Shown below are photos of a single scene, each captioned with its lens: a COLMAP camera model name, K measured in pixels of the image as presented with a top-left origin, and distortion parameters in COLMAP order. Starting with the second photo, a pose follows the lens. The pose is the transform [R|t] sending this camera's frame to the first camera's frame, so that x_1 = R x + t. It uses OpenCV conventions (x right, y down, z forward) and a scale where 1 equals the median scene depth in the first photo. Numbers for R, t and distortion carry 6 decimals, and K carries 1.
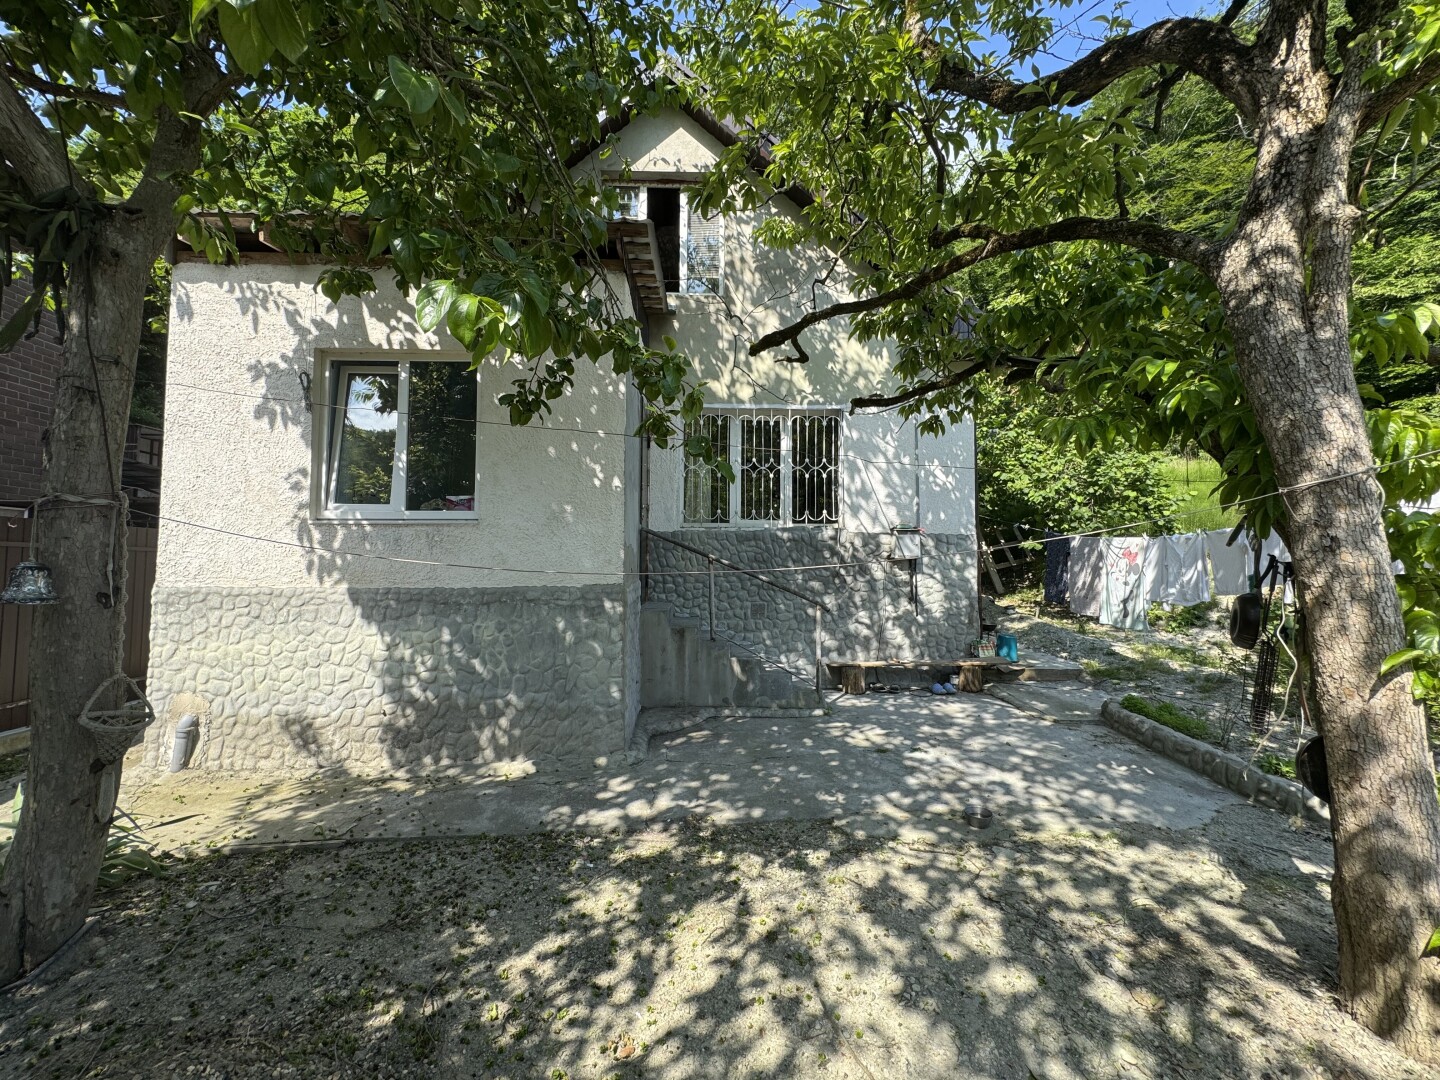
lens RADIAL K [[572.0, 0, 718.8], [0, 572.0, 537.9], [0, 0, 1]] dist [-0.004114, 0.000759]
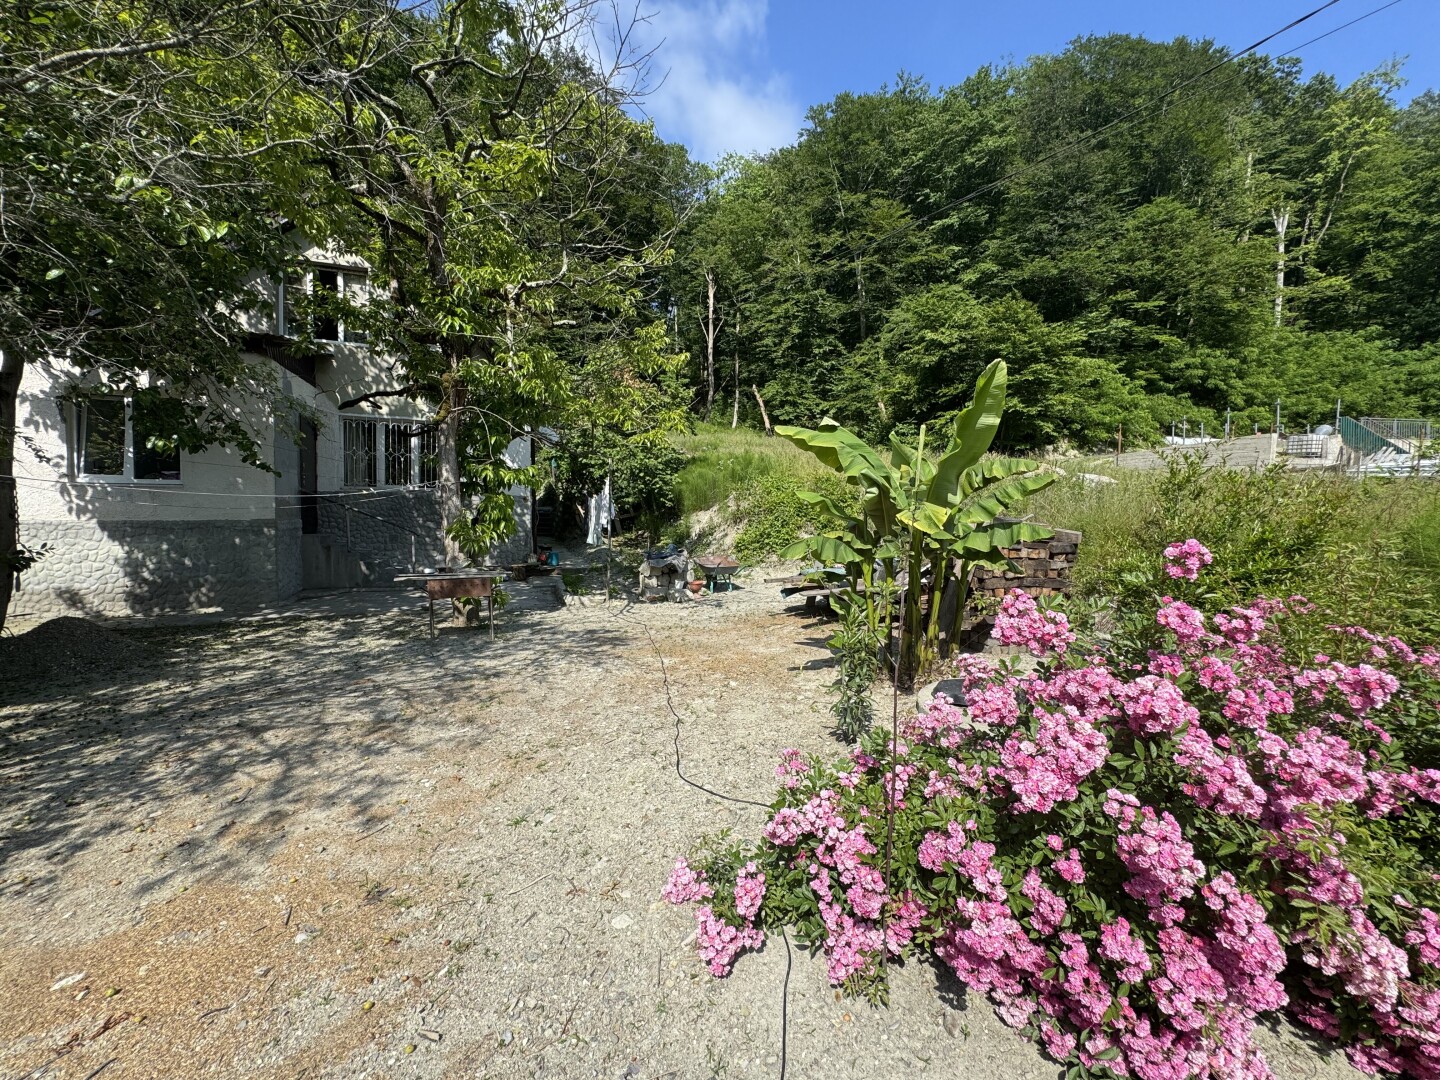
lens RADIAL K [[581.2, 0, 720.0], [0, 581.2, 540.0], [0, 0, 1]] dist [0.001930, -0.000007]
pose [[0.955108, -0.009001, 0.296122, 0.766623], [-0.012105, 0.997518, 0.069365, -0.007423], [-0.296011, -0.069836, 0.952628, -1.494195]]
